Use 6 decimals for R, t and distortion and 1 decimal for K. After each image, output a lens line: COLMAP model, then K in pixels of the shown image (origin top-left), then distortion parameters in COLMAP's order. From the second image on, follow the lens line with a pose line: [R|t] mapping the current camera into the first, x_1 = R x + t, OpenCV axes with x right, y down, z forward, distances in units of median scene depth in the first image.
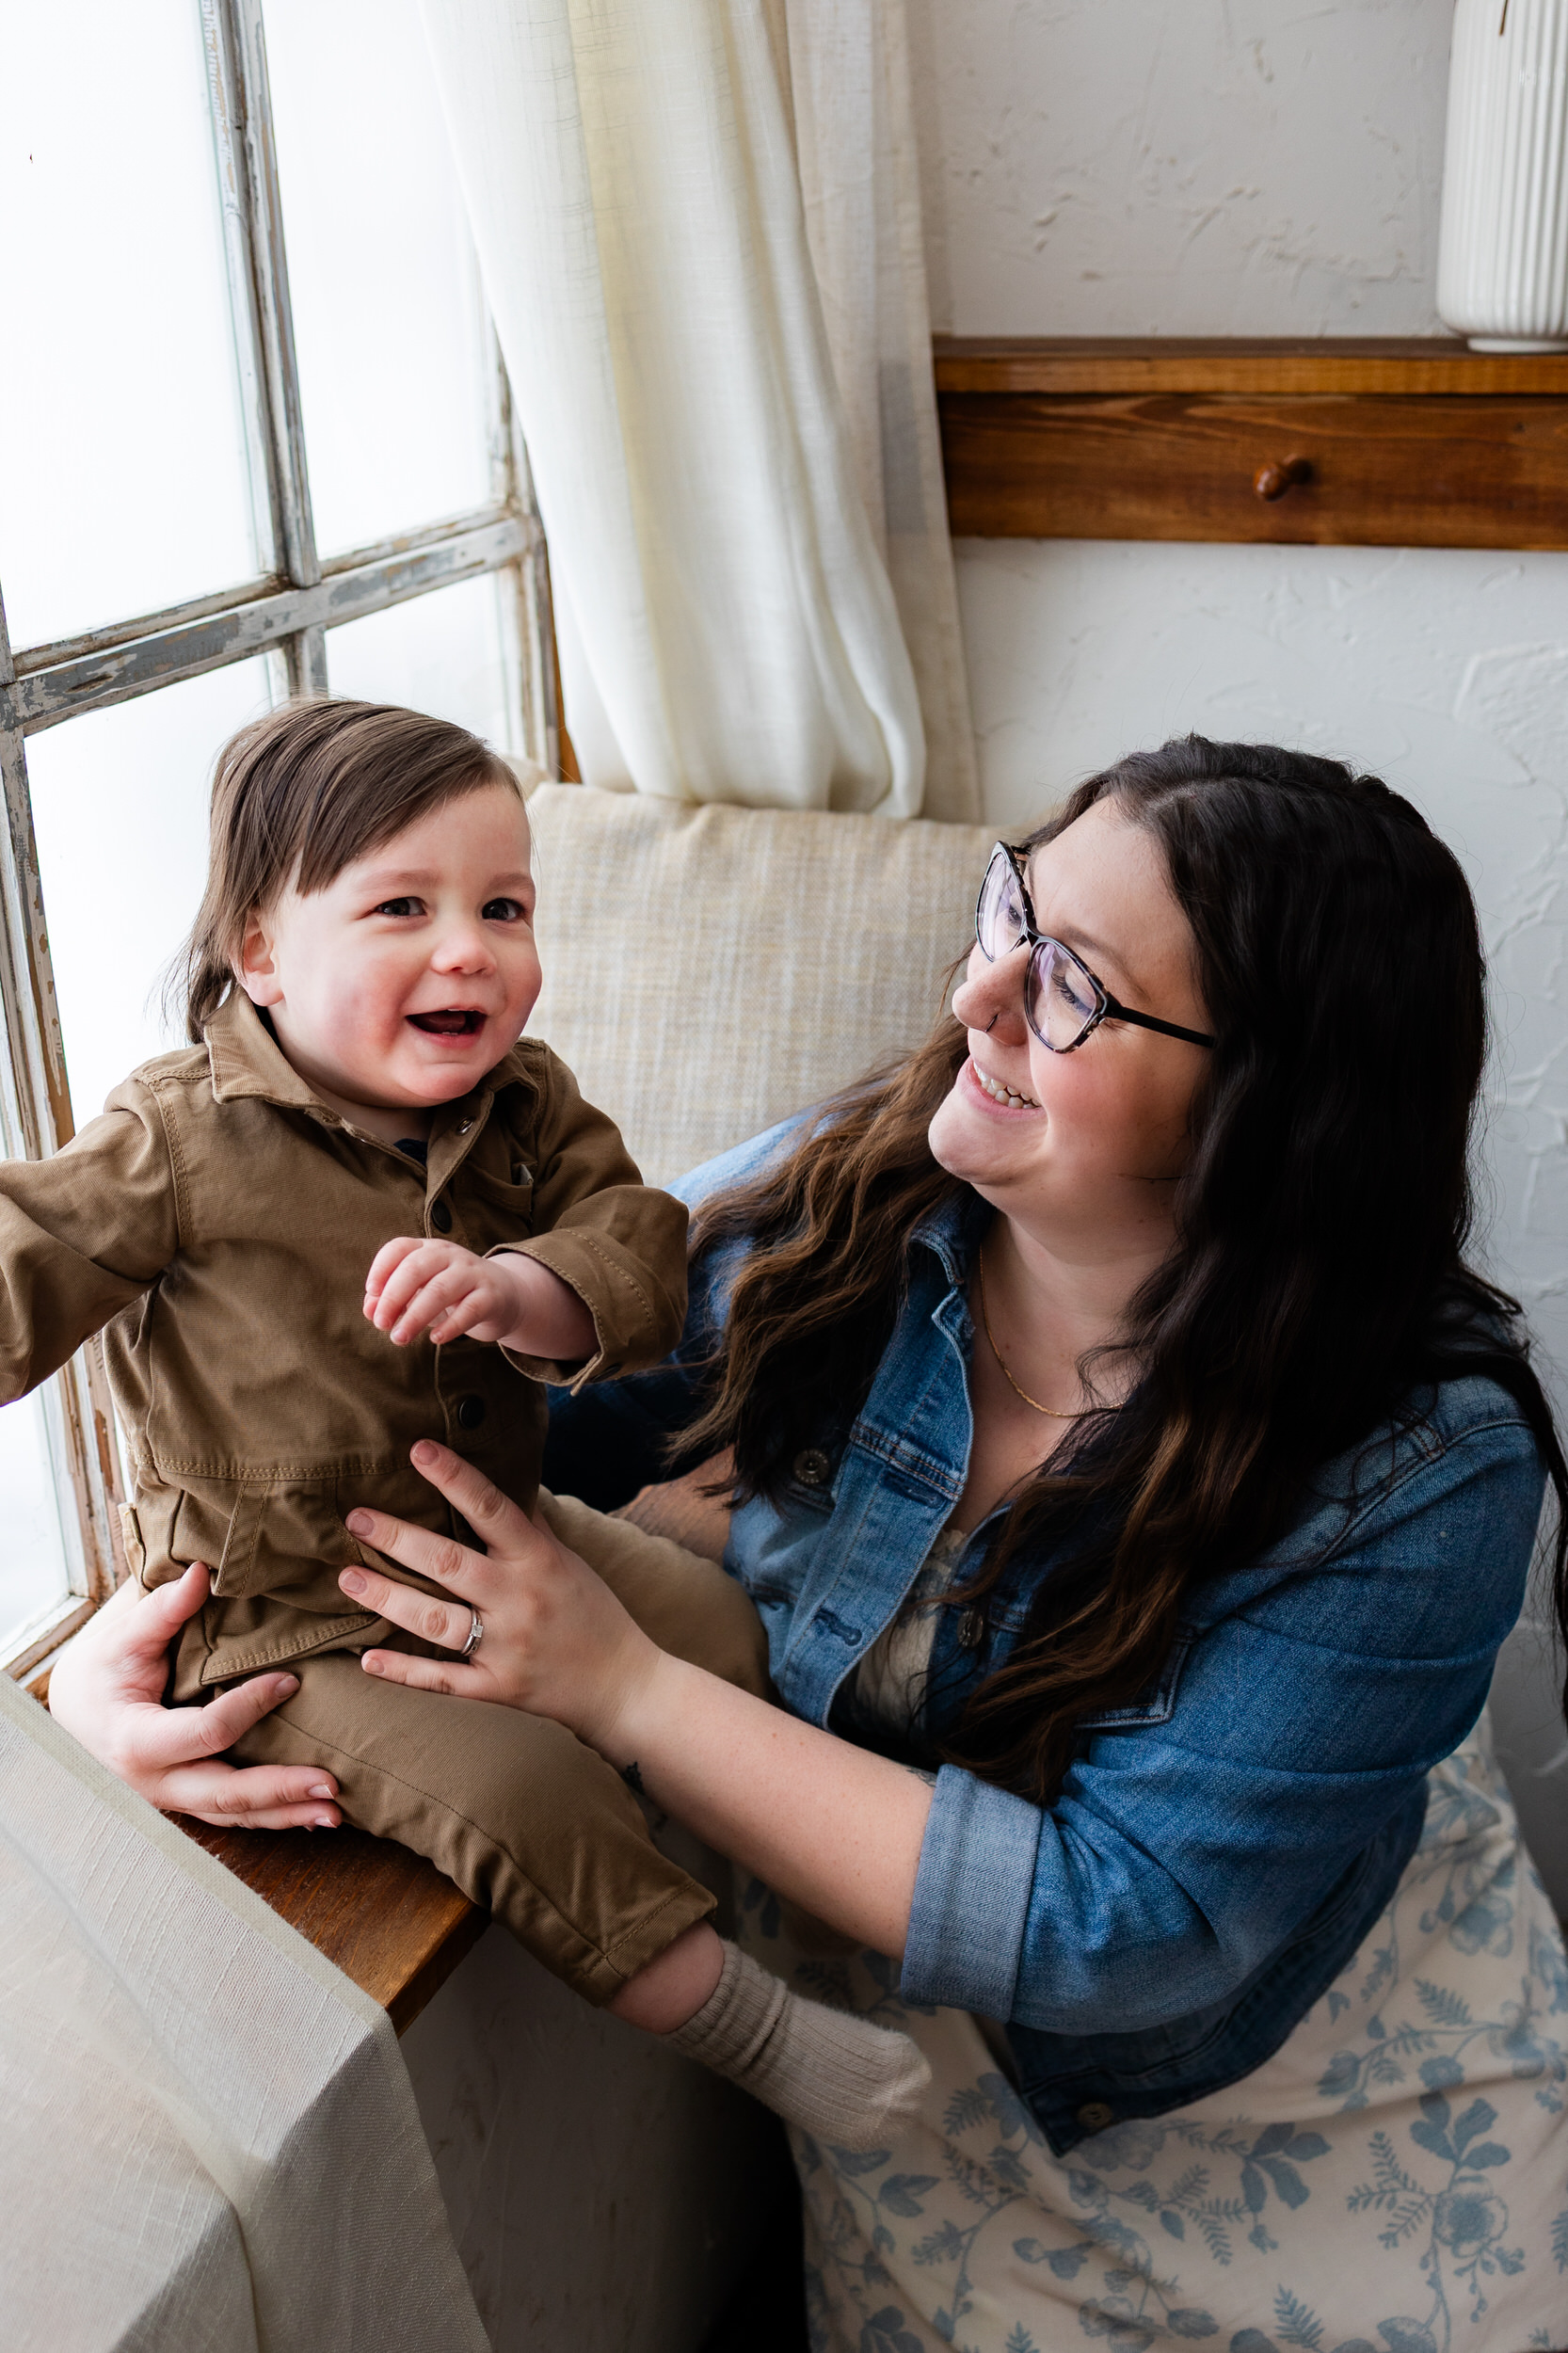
lens RADIAL K [[2737.0, 0, 776.4], [0, 2737.0, 1239.7], [0, 0, 1]] dist [-0.001845, 0.005876]
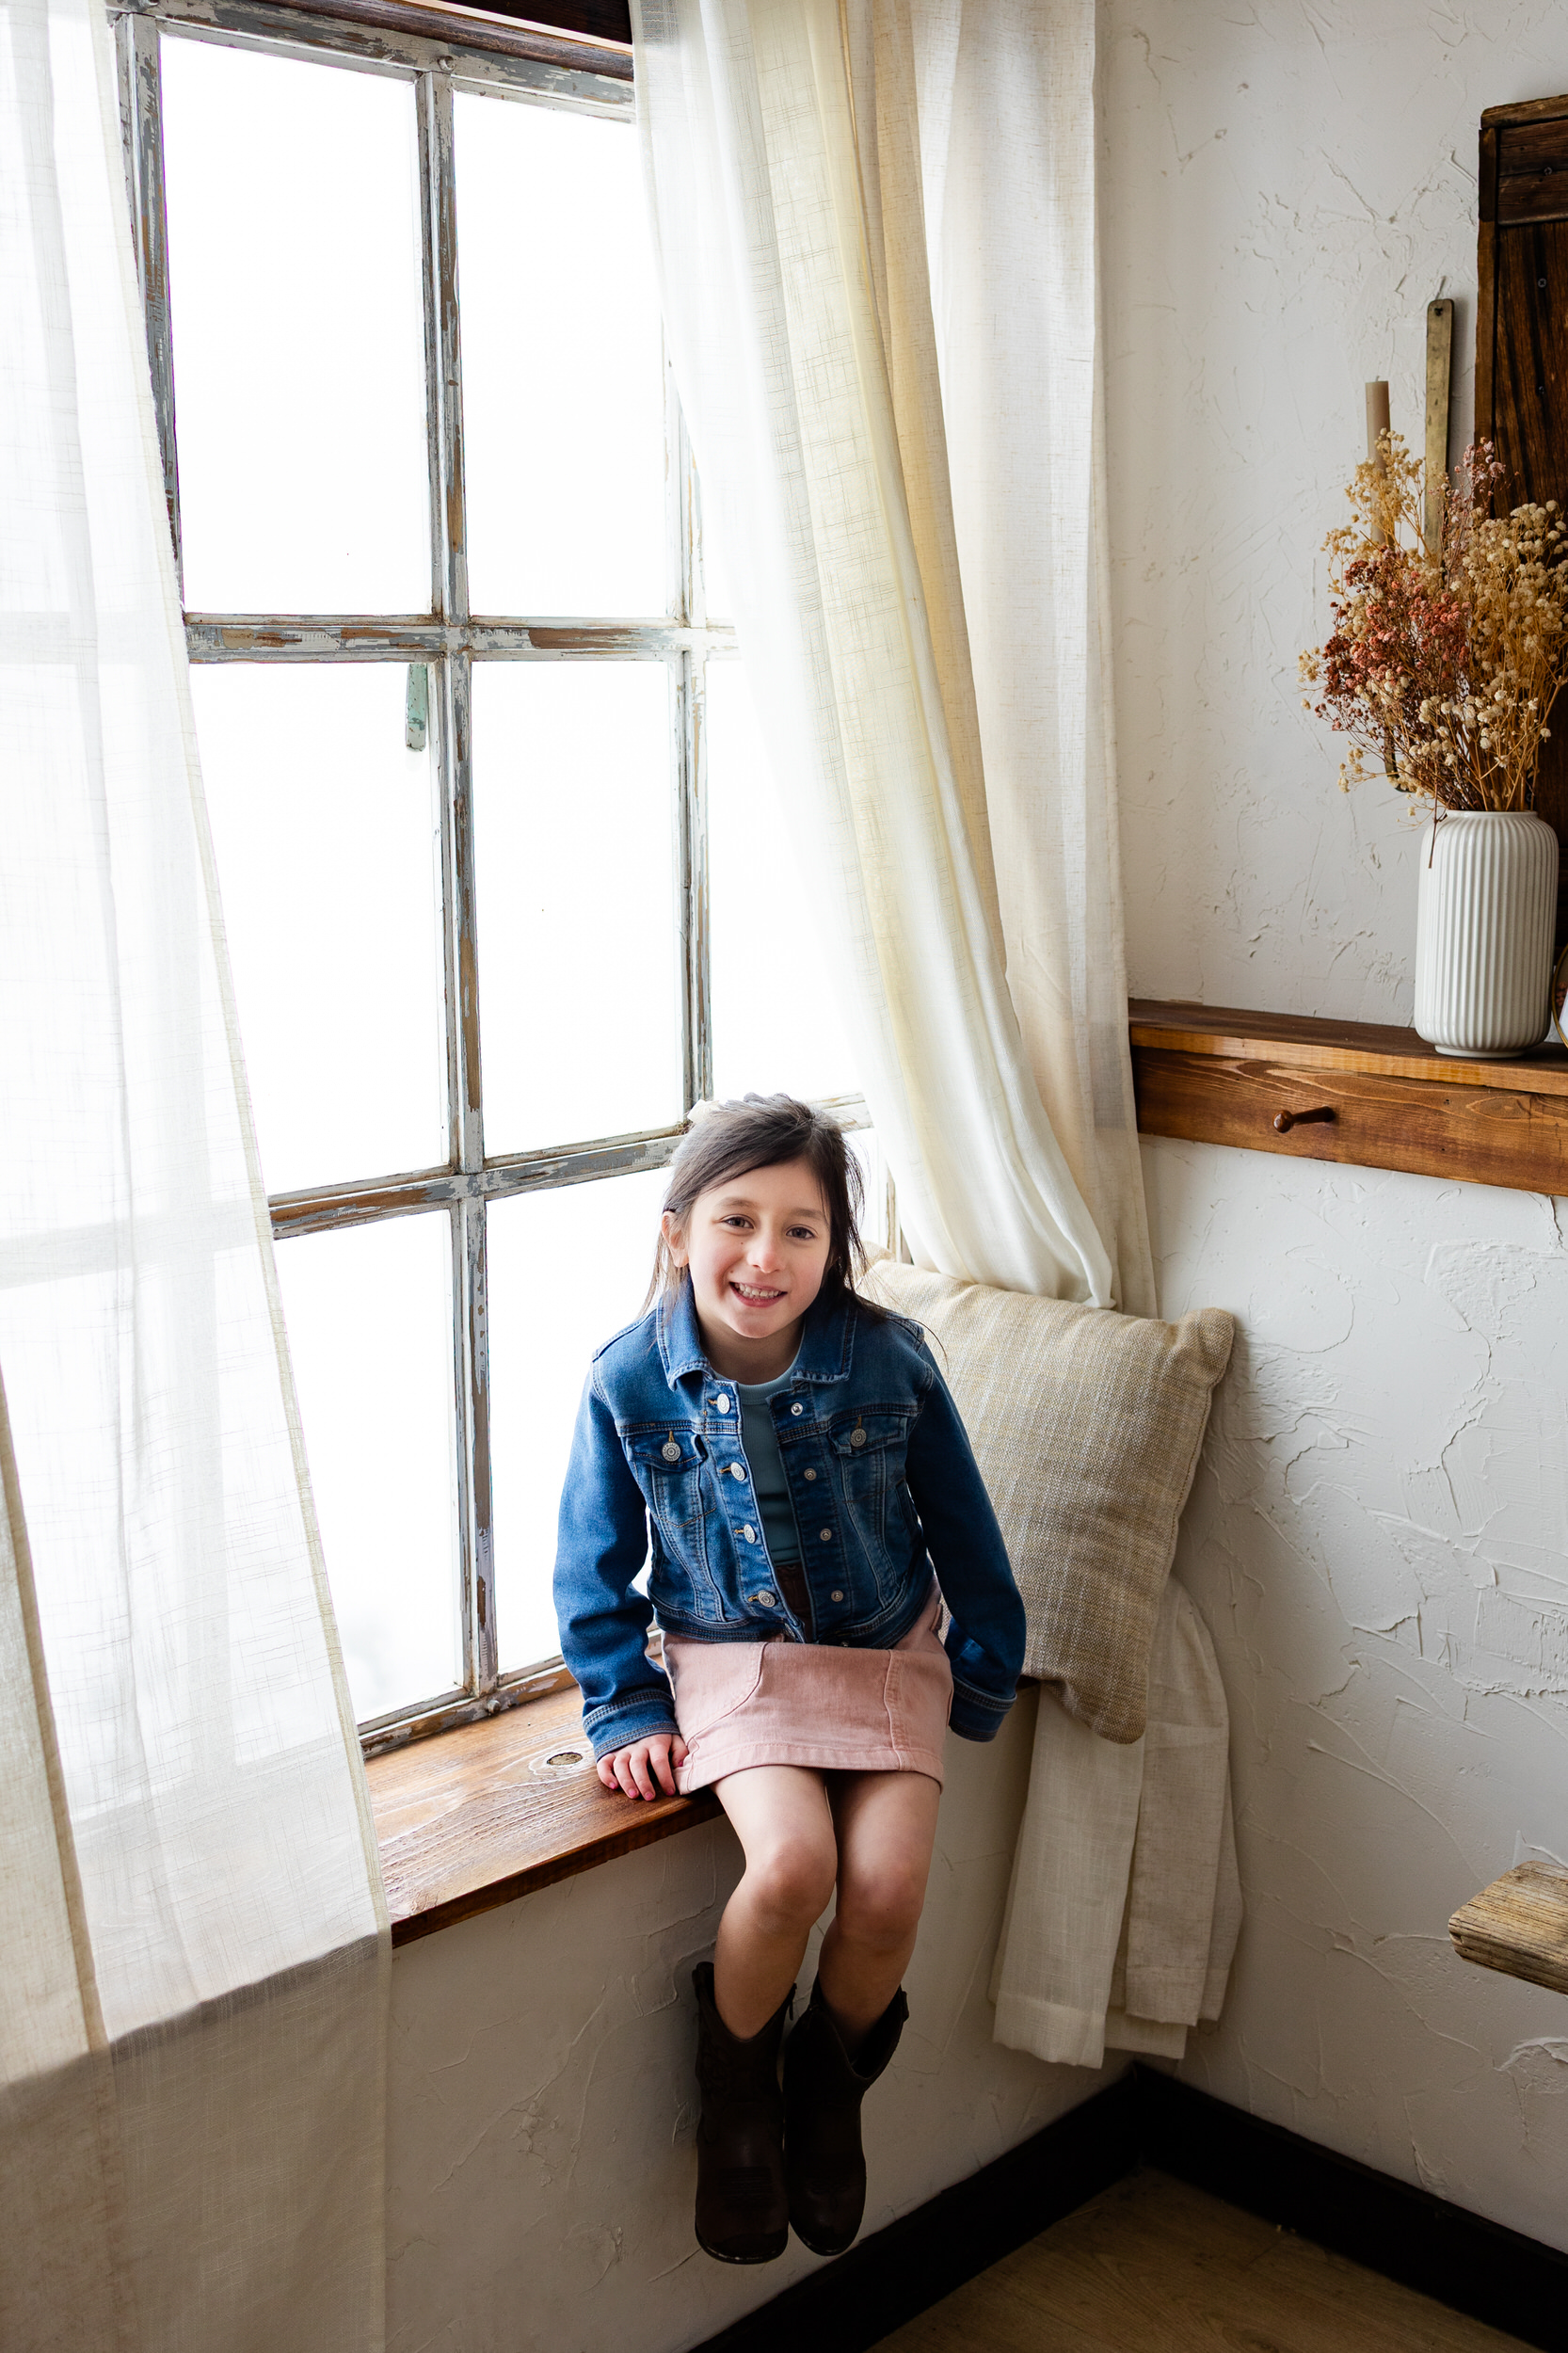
lens RADIAL K [[2796.2, 0, 807.9], [0, 2796.2, 1101.4], [0, 0, 1]] dist [0.070384, -0.181098]
pose [[0.917401, 0.086385, -0.388474, 0.524488], [-0.169157, 0.968229, -0.184169, 0.053505], [0.360223, 0.234670, 0.902867, -0.532337]]
